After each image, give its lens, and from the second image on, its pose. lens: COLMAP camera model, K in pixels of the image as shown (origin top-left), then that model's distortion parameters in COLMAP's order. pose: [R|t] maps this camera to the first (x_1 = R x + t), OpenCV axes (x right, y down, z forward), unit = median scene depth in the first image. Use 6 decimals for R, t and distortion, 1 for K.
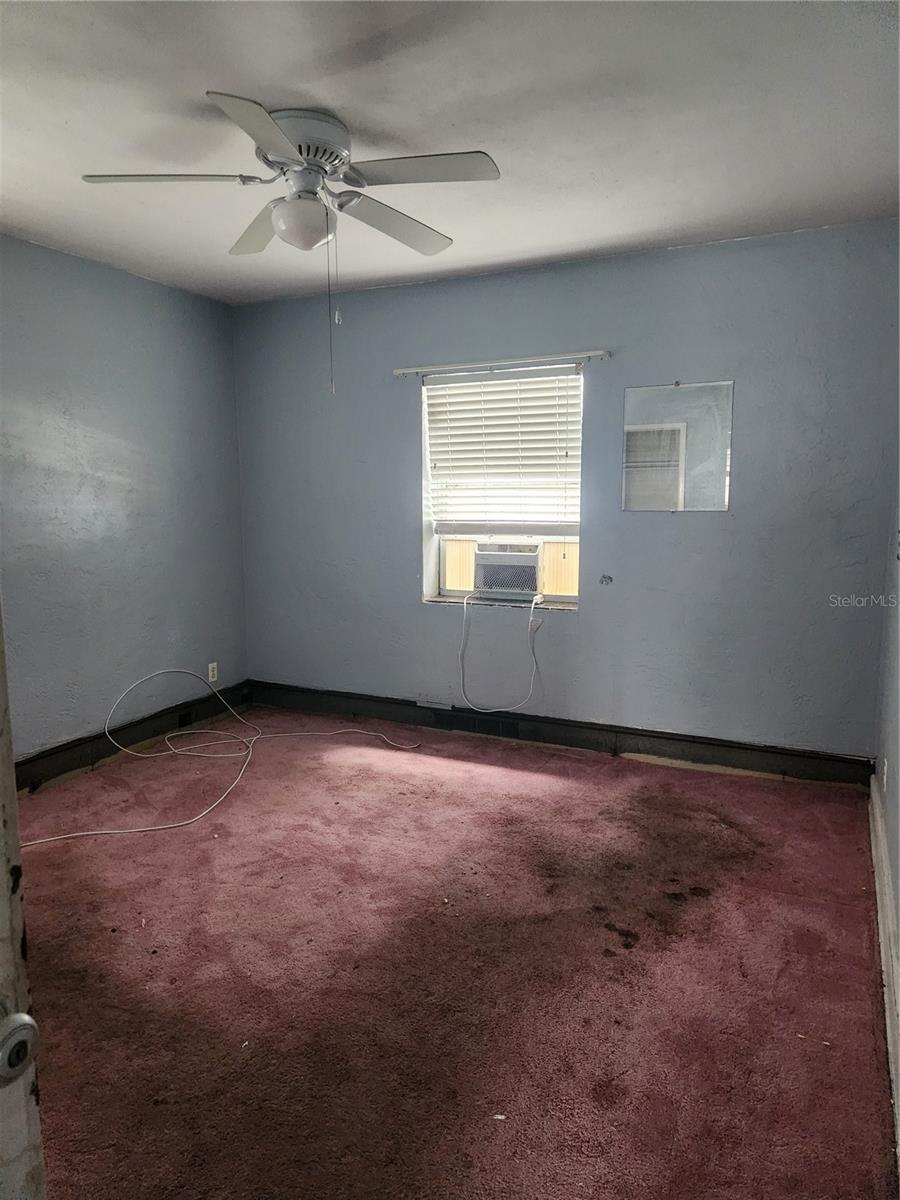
lens RADIAL K [[811.7, 0, 449.9], [0, 811.7, 604.8], [0, 0, 1]] dist [0.083512, -0.086548]
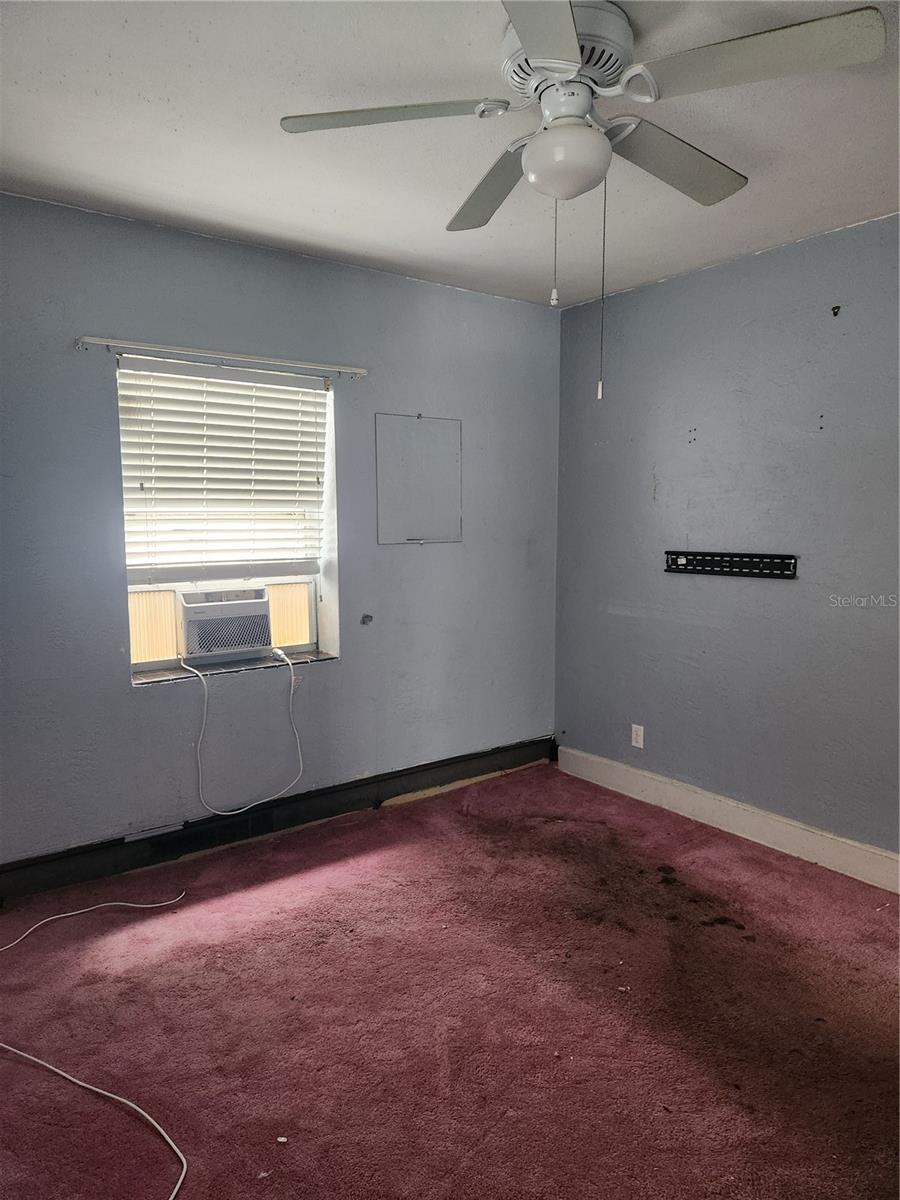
lens RADIAL K [[811.7, 0, 449.9], [0, 811.7, 604.8], [0, 0, 1]] dist [0.083512, -0.086548]
pose [[0.449629, -0.097120, 0.887920, -0.556206], [0.126097, 0.991017, 0.044544, -0.073267], [-0.884270, 0.091936, 0.457836, 0.482242]]
